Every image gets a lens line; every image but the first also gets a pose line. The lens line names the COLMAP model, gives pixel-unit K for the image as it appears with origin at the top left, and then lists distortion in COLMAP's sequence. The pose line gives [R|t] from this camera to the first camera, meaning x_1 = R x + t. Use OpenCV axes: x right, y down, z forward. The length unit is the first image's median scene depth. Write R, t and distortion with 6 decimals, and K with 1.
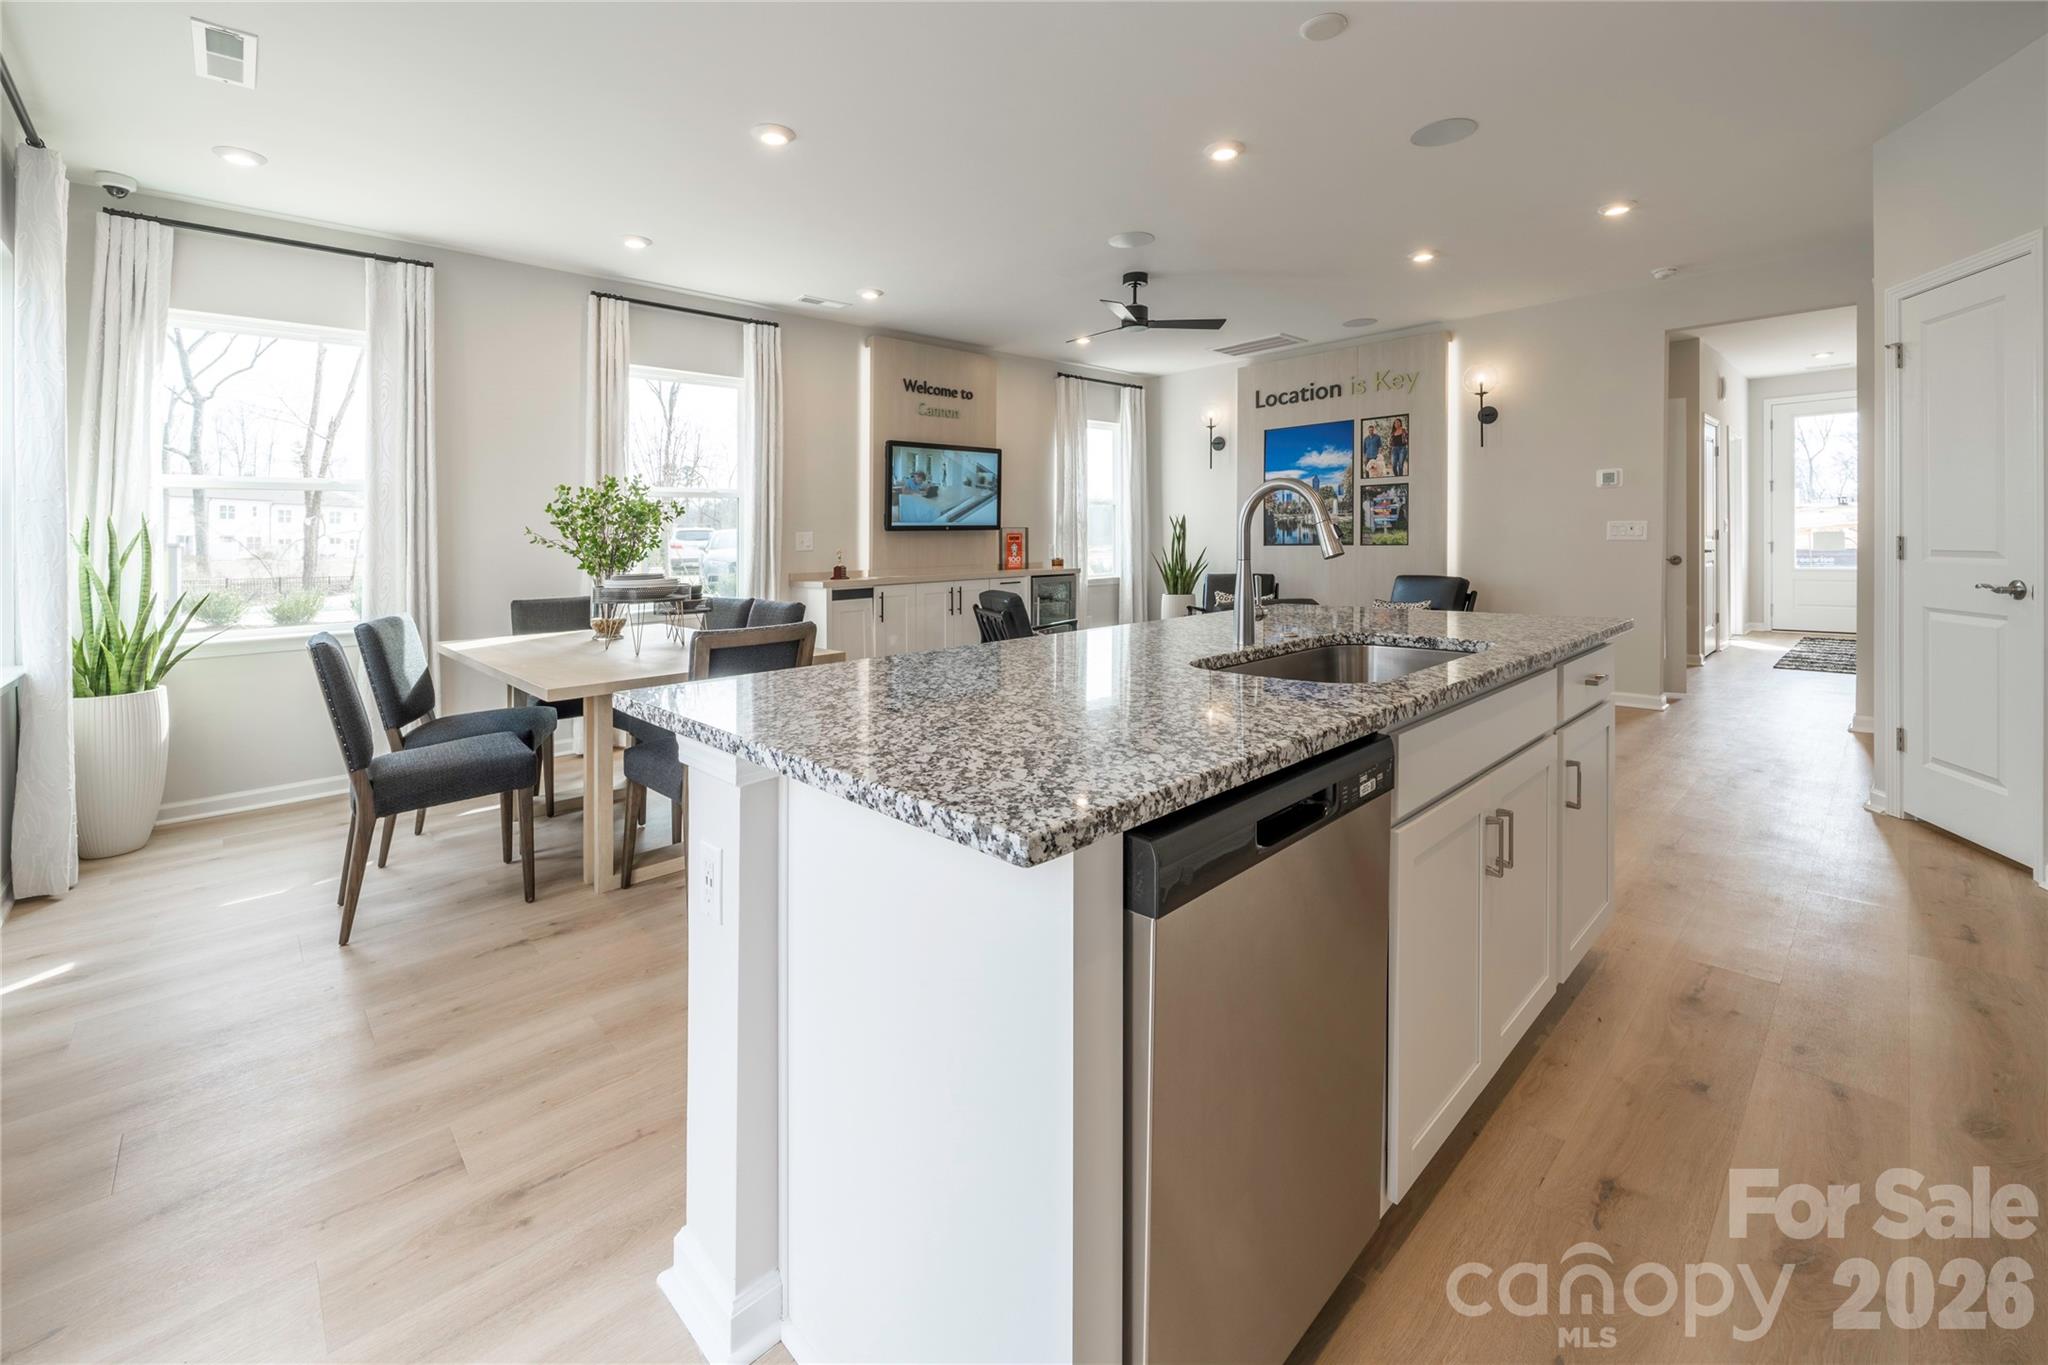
lens RADIAL K [[827.1, 0, 1024.2], [0, 827.1, 559.2], [0, 0, 1]] dist [-0.000089, -0.000546]
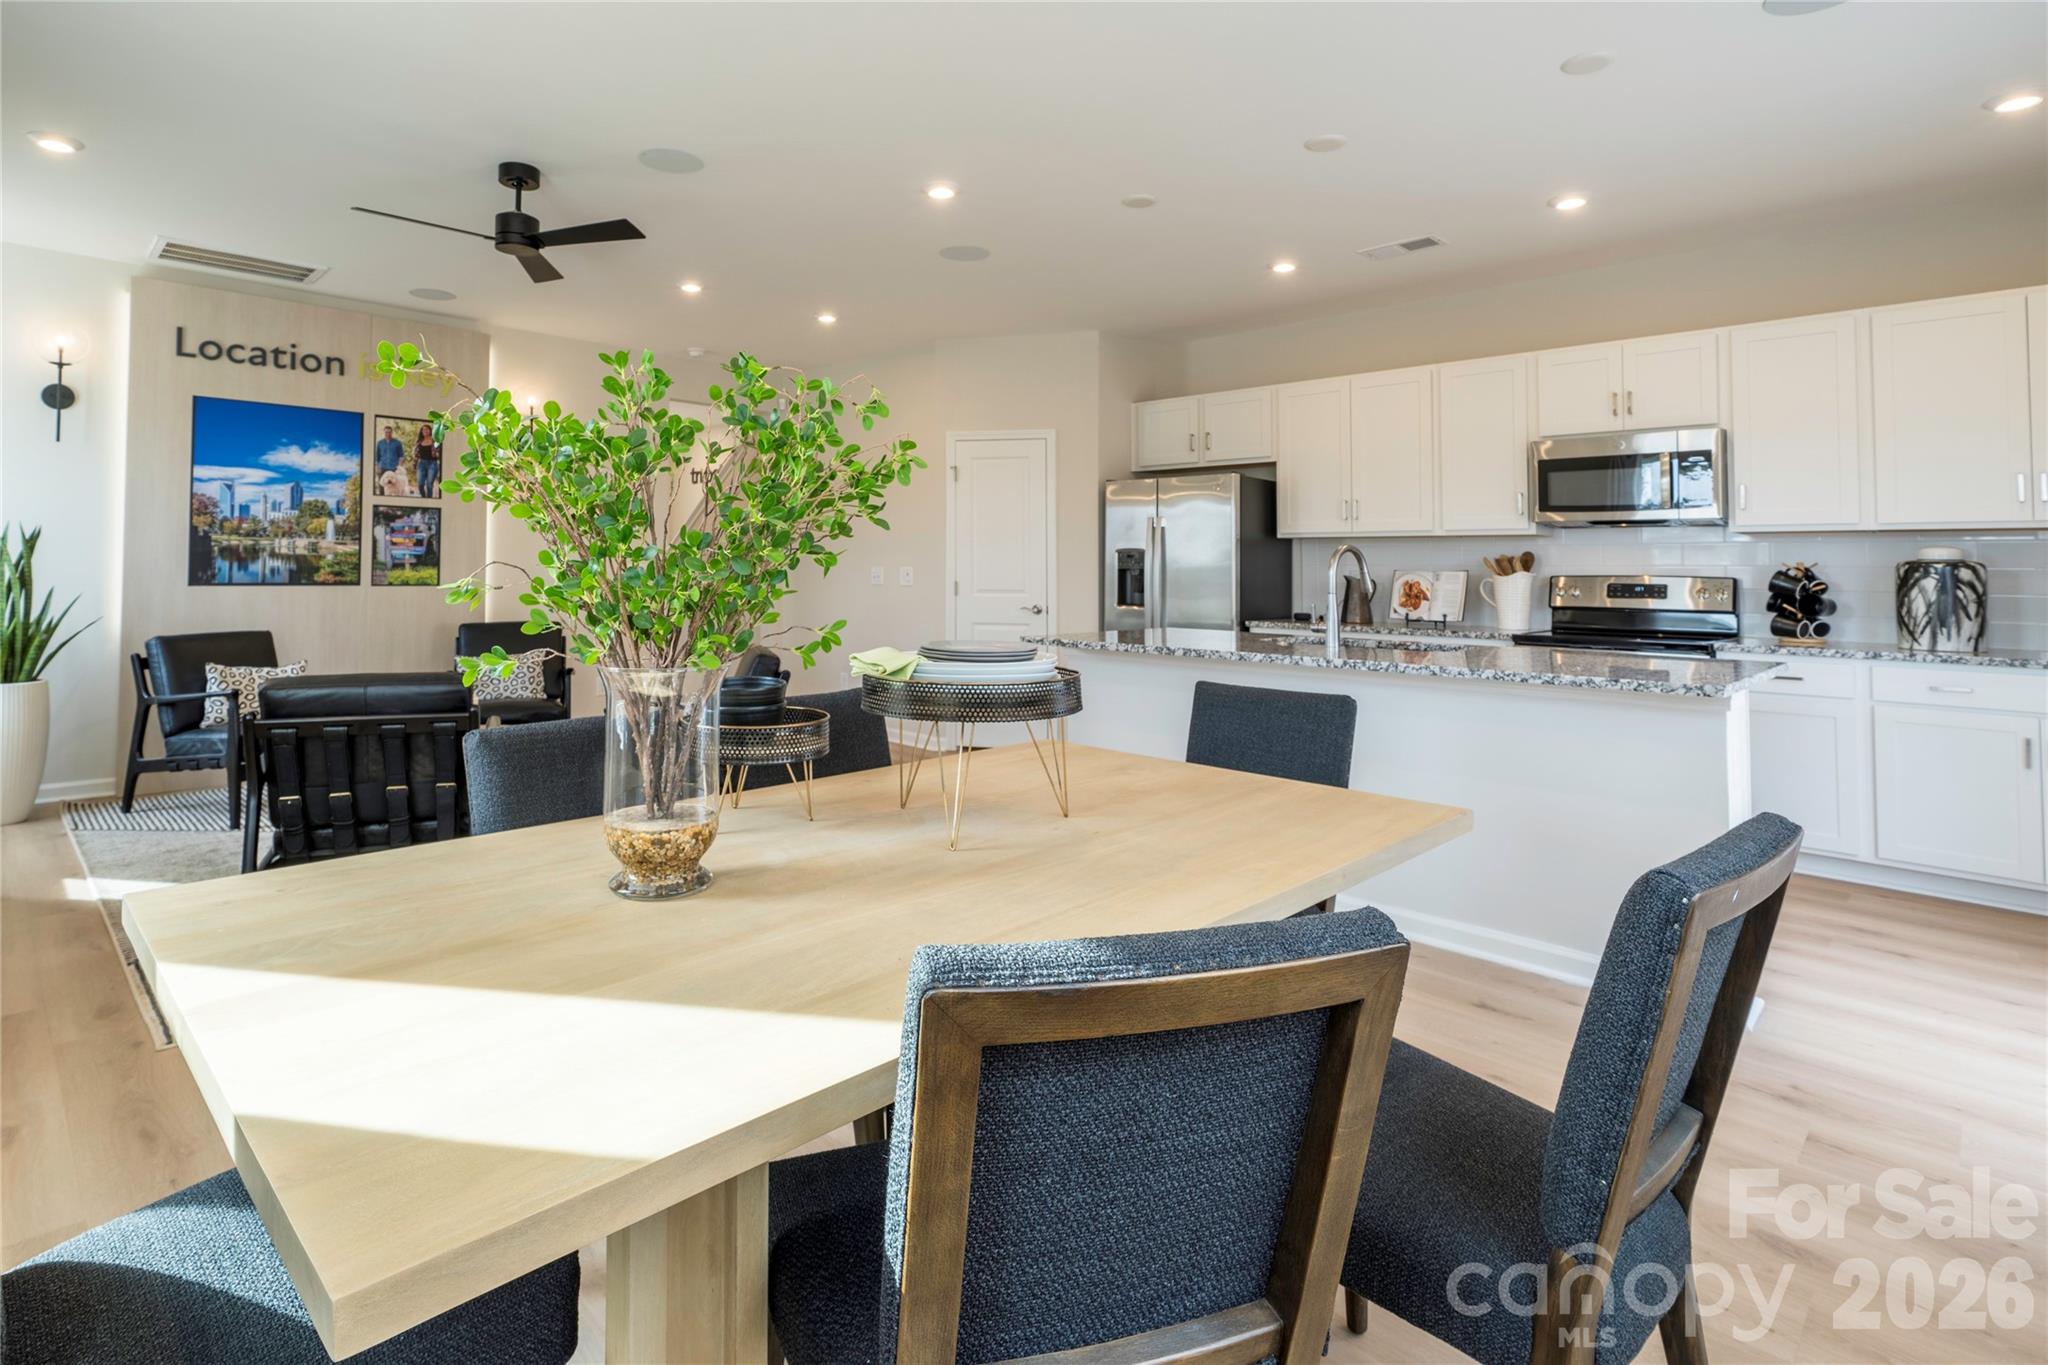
lens RADIAL K [[1018.7, 0, 930.2], [0, 1018.7, 526.2], [0, 0, 1]] dist [-0.001833, -0.001064]
pose [[0.005726, 0.061961, 0.998062, -0.495458], [0.016611, 0.997935, -0.062049, -0.005718], [-0.999846, 0.016934, 0.004685, 0.509702]]
